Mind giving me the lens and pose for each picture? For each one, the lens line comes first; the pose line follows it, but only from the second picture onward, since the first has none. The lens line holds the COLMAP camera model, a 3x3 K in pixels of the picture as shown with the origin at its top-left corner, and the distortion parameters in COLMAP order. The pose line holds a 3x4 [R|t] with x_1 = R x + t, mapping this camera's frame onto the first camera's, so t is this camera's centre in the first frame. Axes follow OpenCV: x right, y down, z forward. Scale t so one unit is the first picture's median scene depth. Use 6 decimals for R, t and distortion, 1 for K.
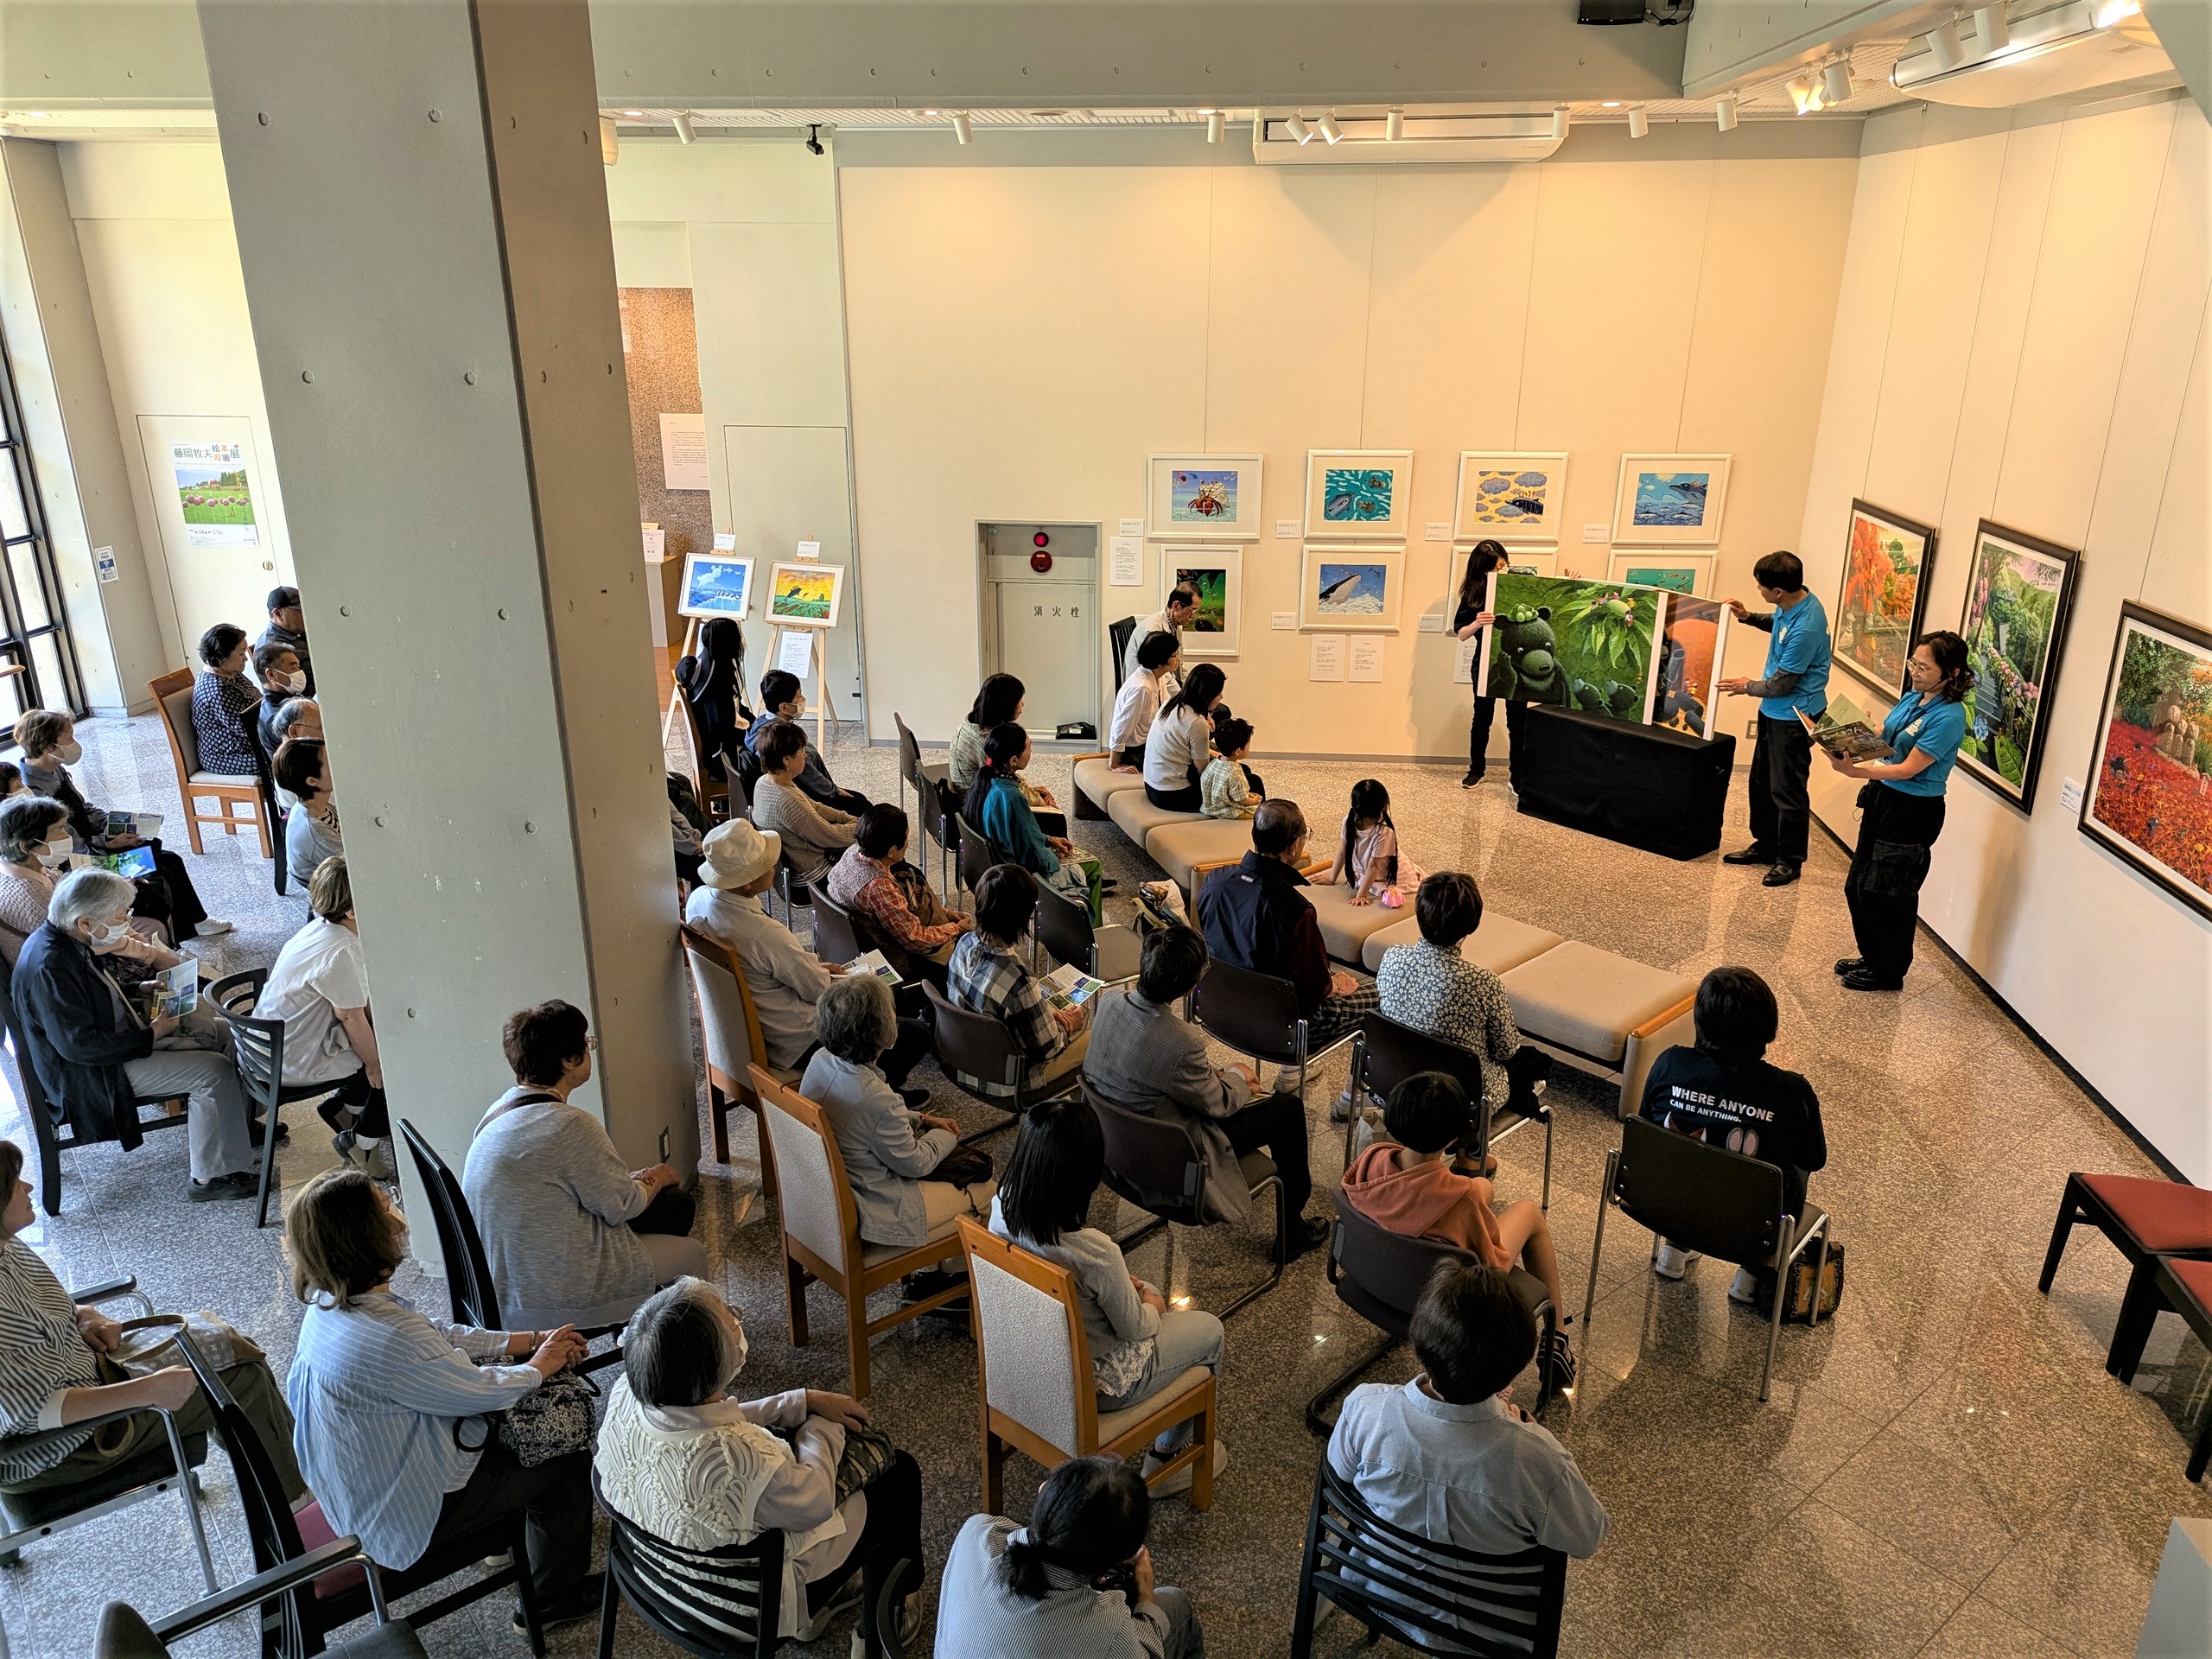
lens RADIAL K [[1552.1, 0, 1109.8], [0, 1552.1, 821.7], [0, 0, 1]] dist [0.033692, -0.017721]
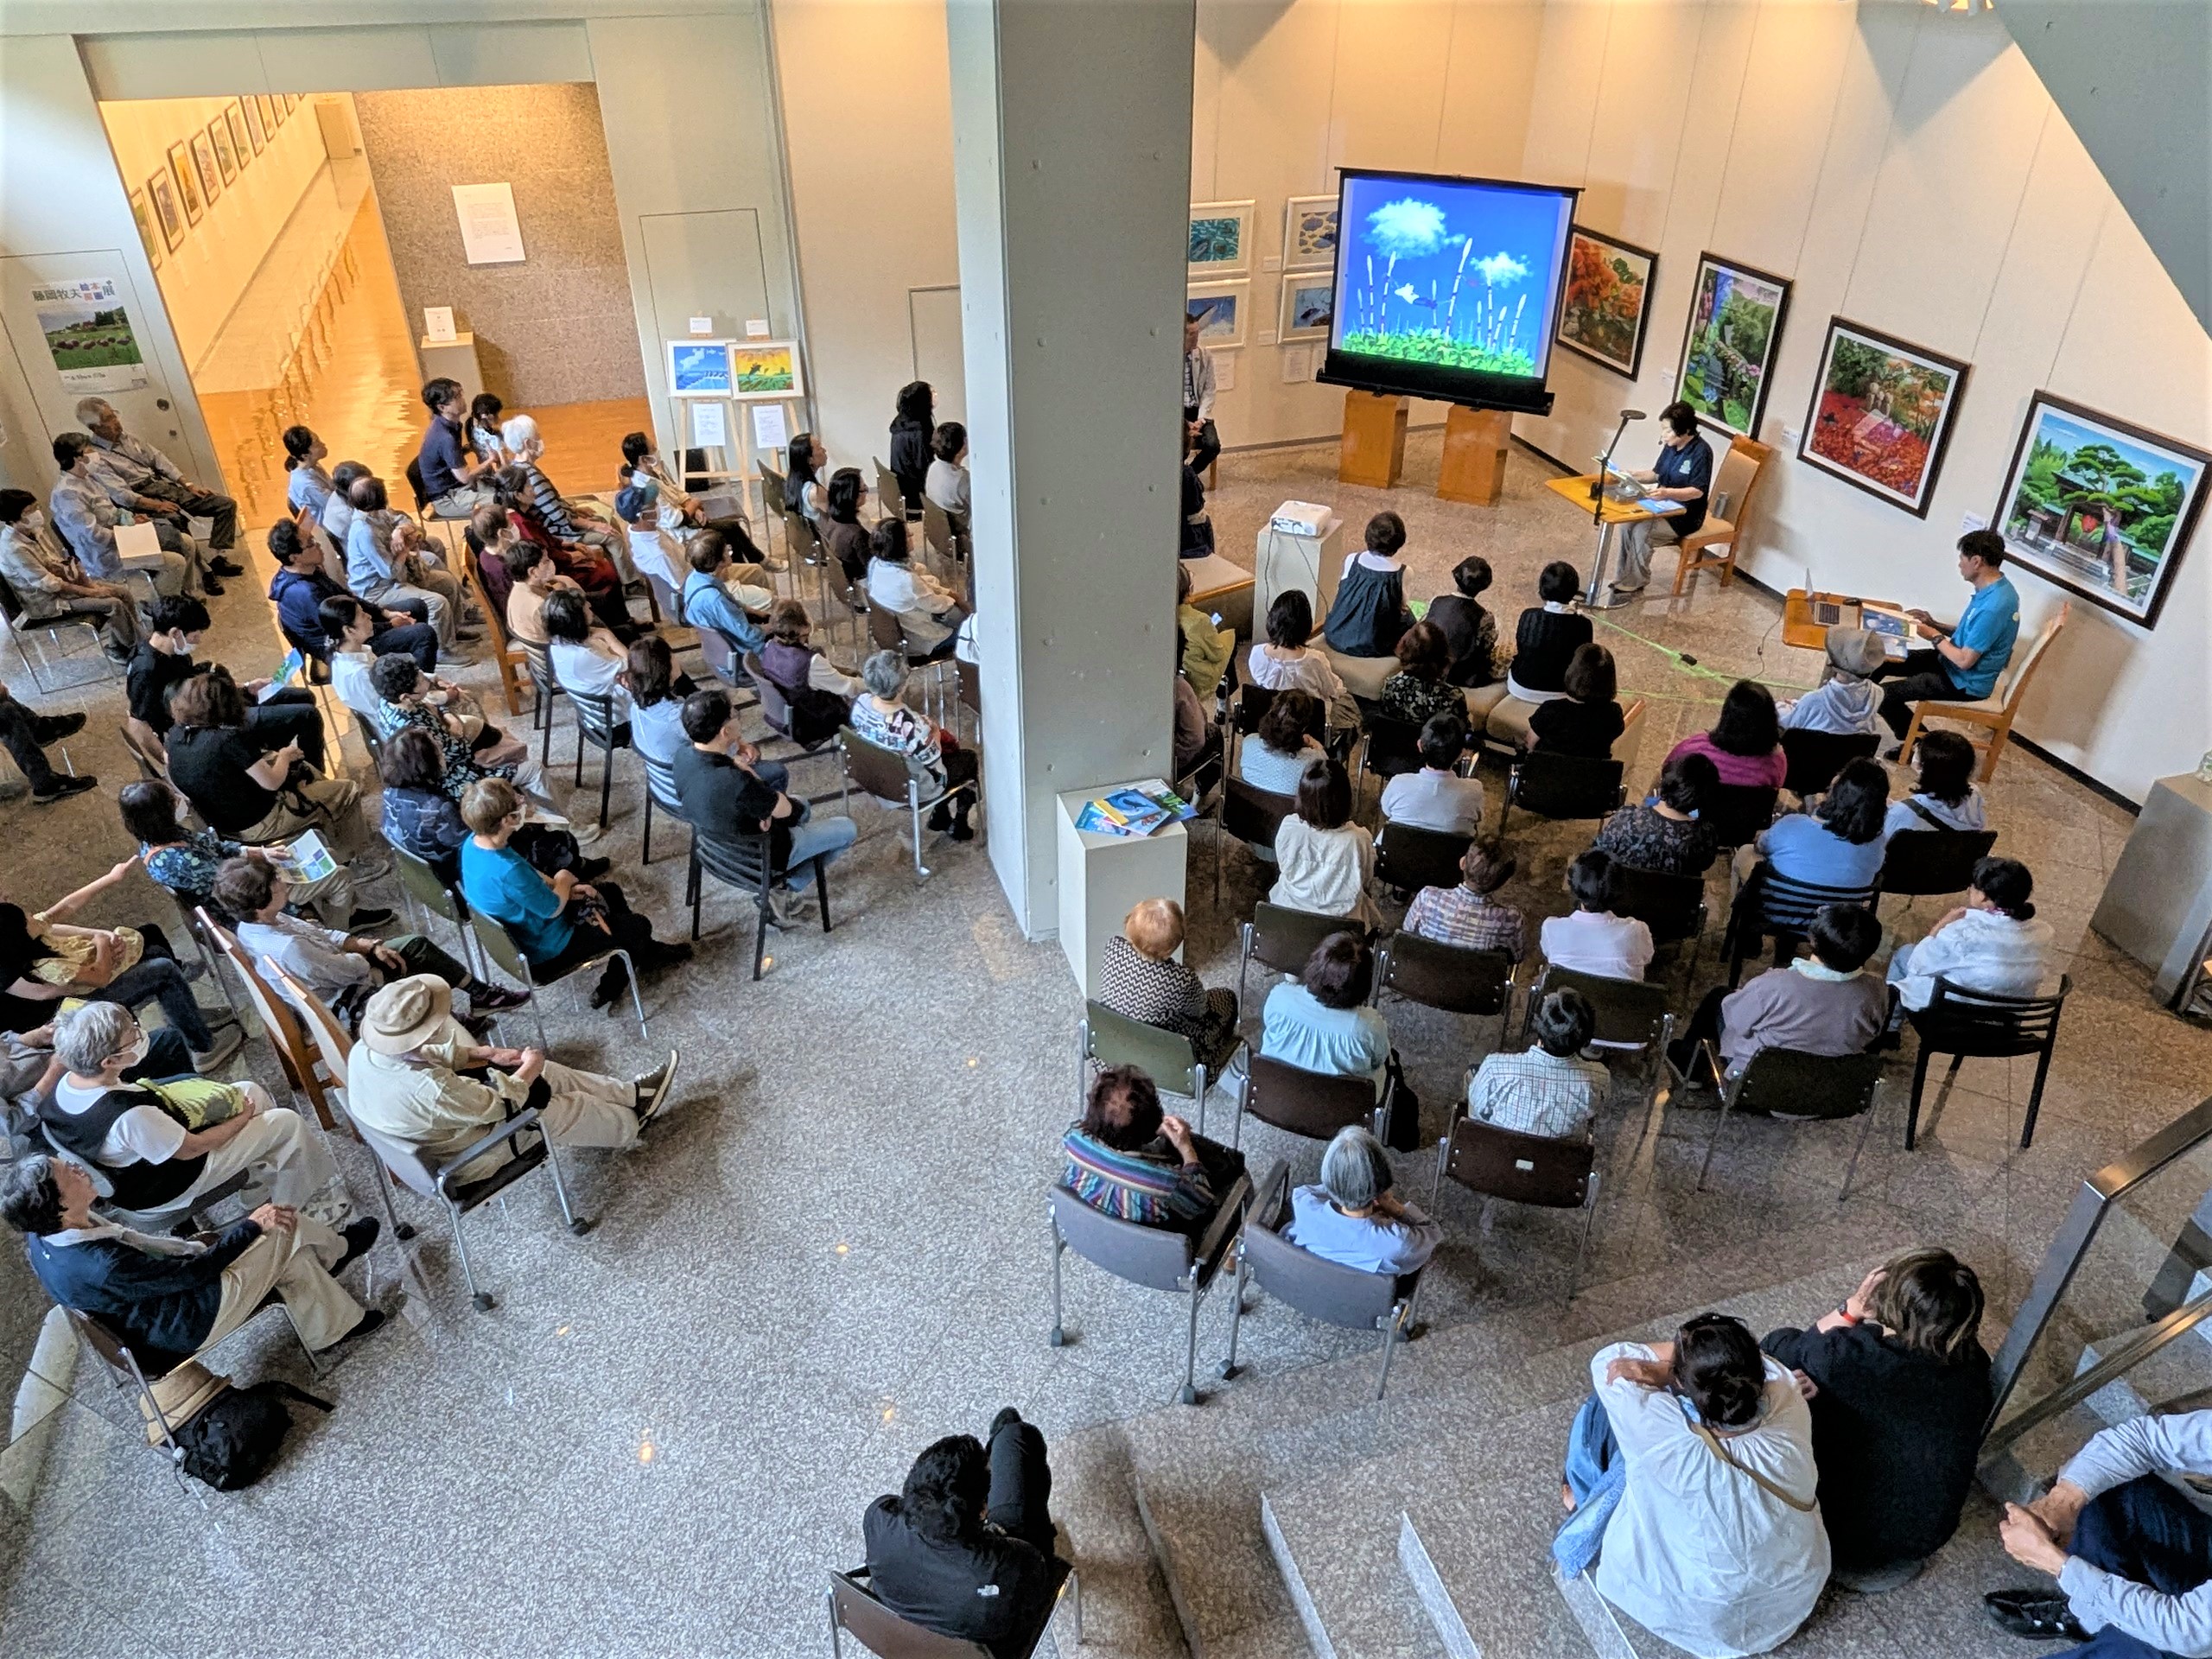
lens RADIAL K [[1470.0, 0, 1088.7], [0, 1470.0, 834.7], [0, 0, 1]] dist [-0.039203, 0.007525]
pose [[0.921833, -0.217907, 0.320530, -0.416025], [0.133236, 0.954752, 0.265889, -0.079403], [-0.363966, -0.202400, 0.909155, -0.127373]]
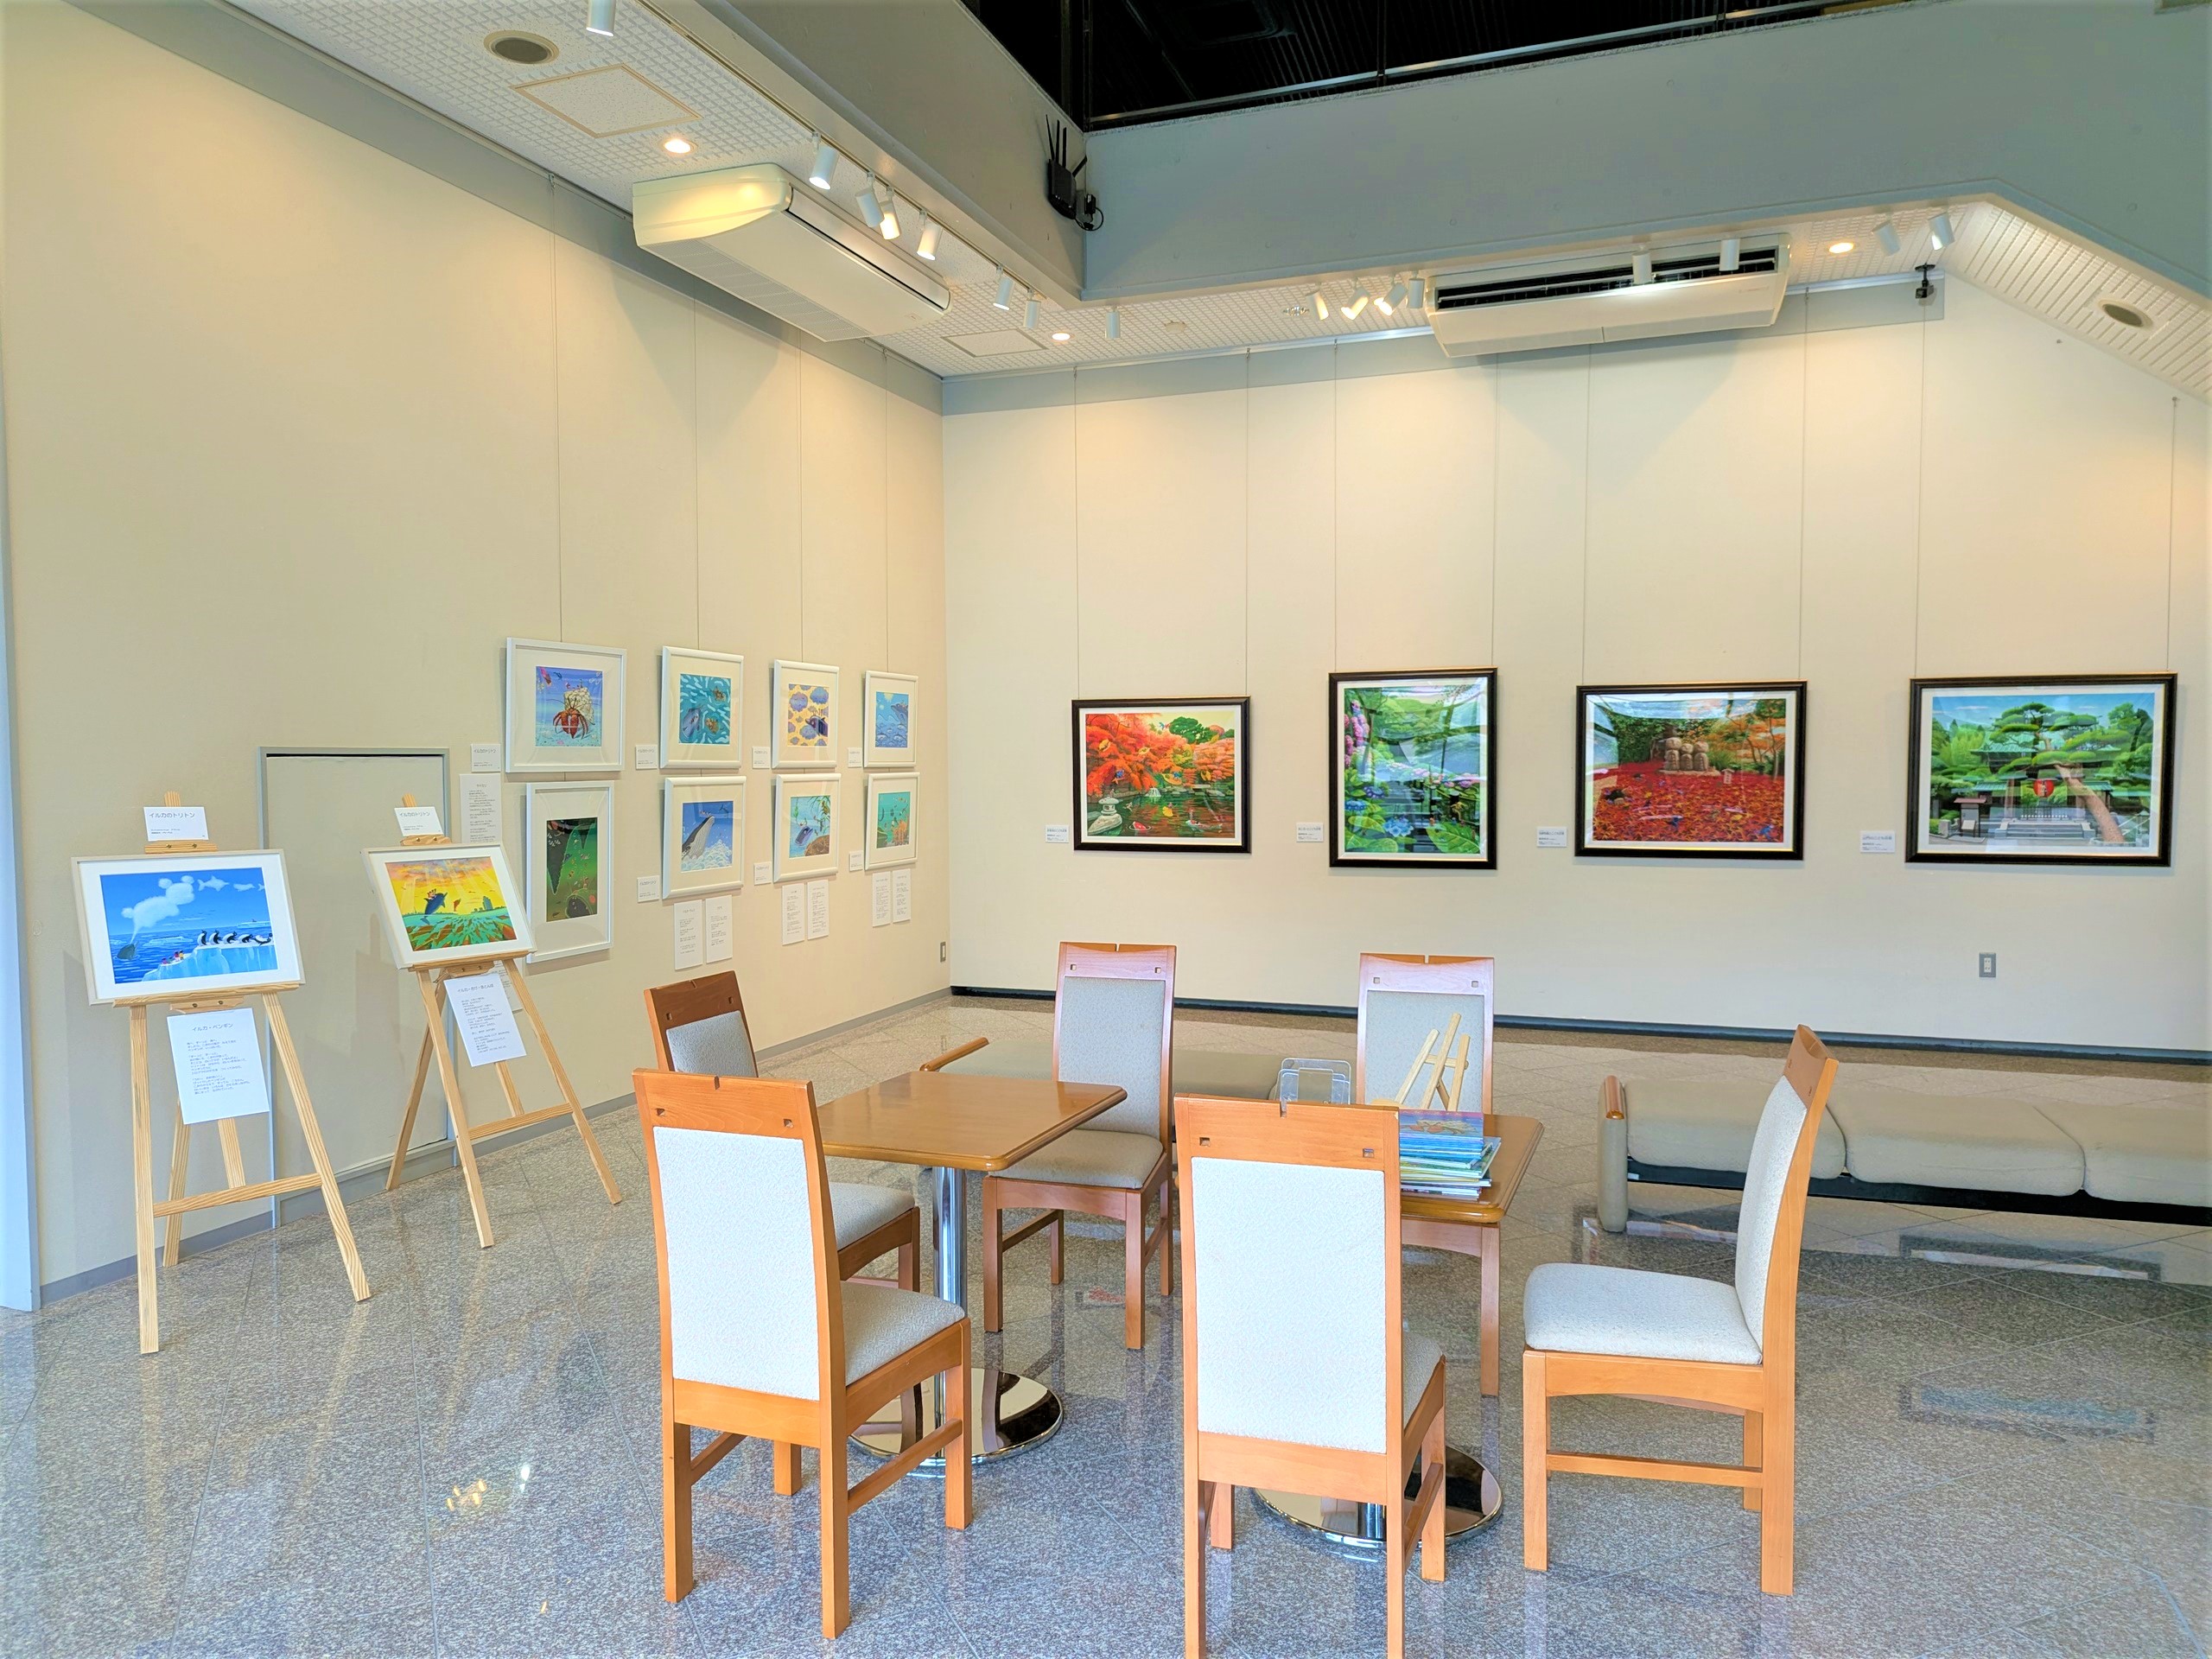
lens RADIAL K [[1552.1, 0, 1083.0], [0, 1552.1, 836.2], [0, 0, 1]] dist [0.033692, -0.017721]
pose [[0.280358, -0.051914, 0.958491, -0.518307], [0.326397, 0.944193, -0.044331, -0.059031], [-0.902699, 0.325276, 0.281656, 0.645420]]
